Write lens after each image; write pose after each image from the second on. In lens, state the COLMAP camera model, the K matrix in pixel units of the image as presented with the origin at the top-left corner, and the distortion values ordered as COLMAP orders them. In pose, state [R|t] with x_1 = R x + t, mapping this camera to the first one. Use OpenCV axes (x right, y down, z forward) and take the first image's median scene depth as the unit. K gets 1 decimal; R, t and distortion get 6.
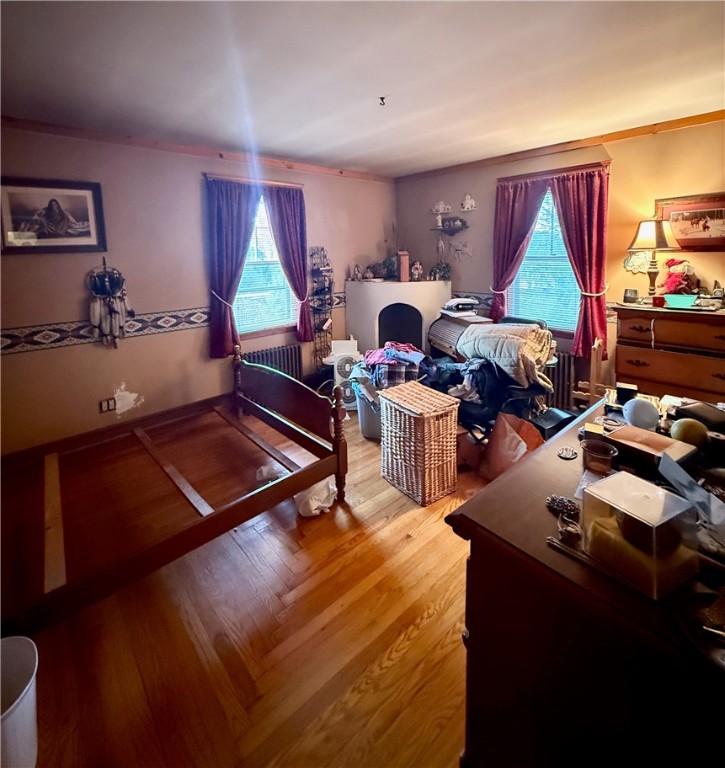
lens RADIAL K [[376.8, 0, 362.5], [0, 376.8, 384.0], [0, 0, 1]] dist [0.002098, -0.000230]
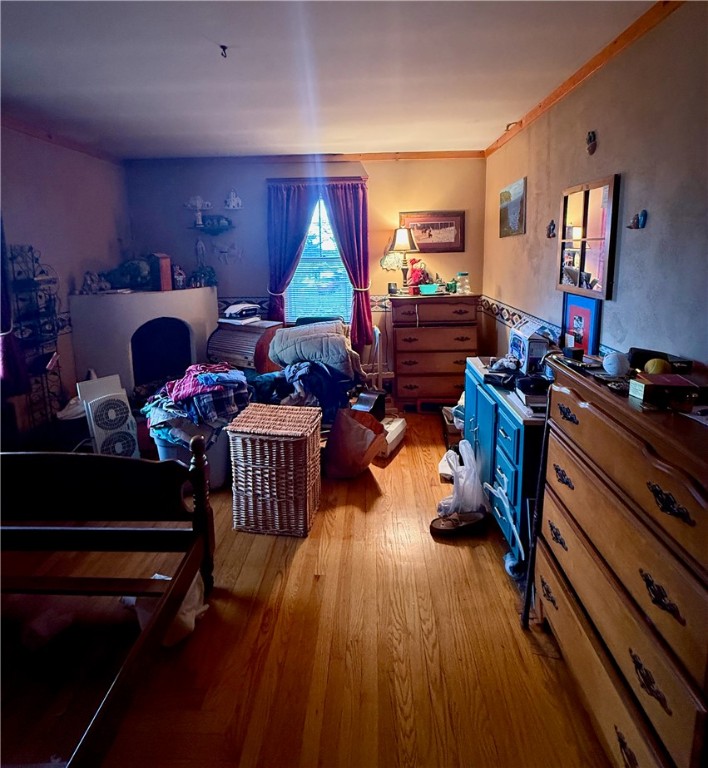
lens RADIAL K [[369.4, 0, 357.7], [0, 369.4, 370.9], [0, 0, 1]] dist [-0.000549, -0.000643]
pose [[0.683367, -0.216163, 0.697340, -0.255474], [0.247030, 0.967285, 0.057760, -0.065024], [-0.687012, 0.132793, 0.714409, 0.232129]]
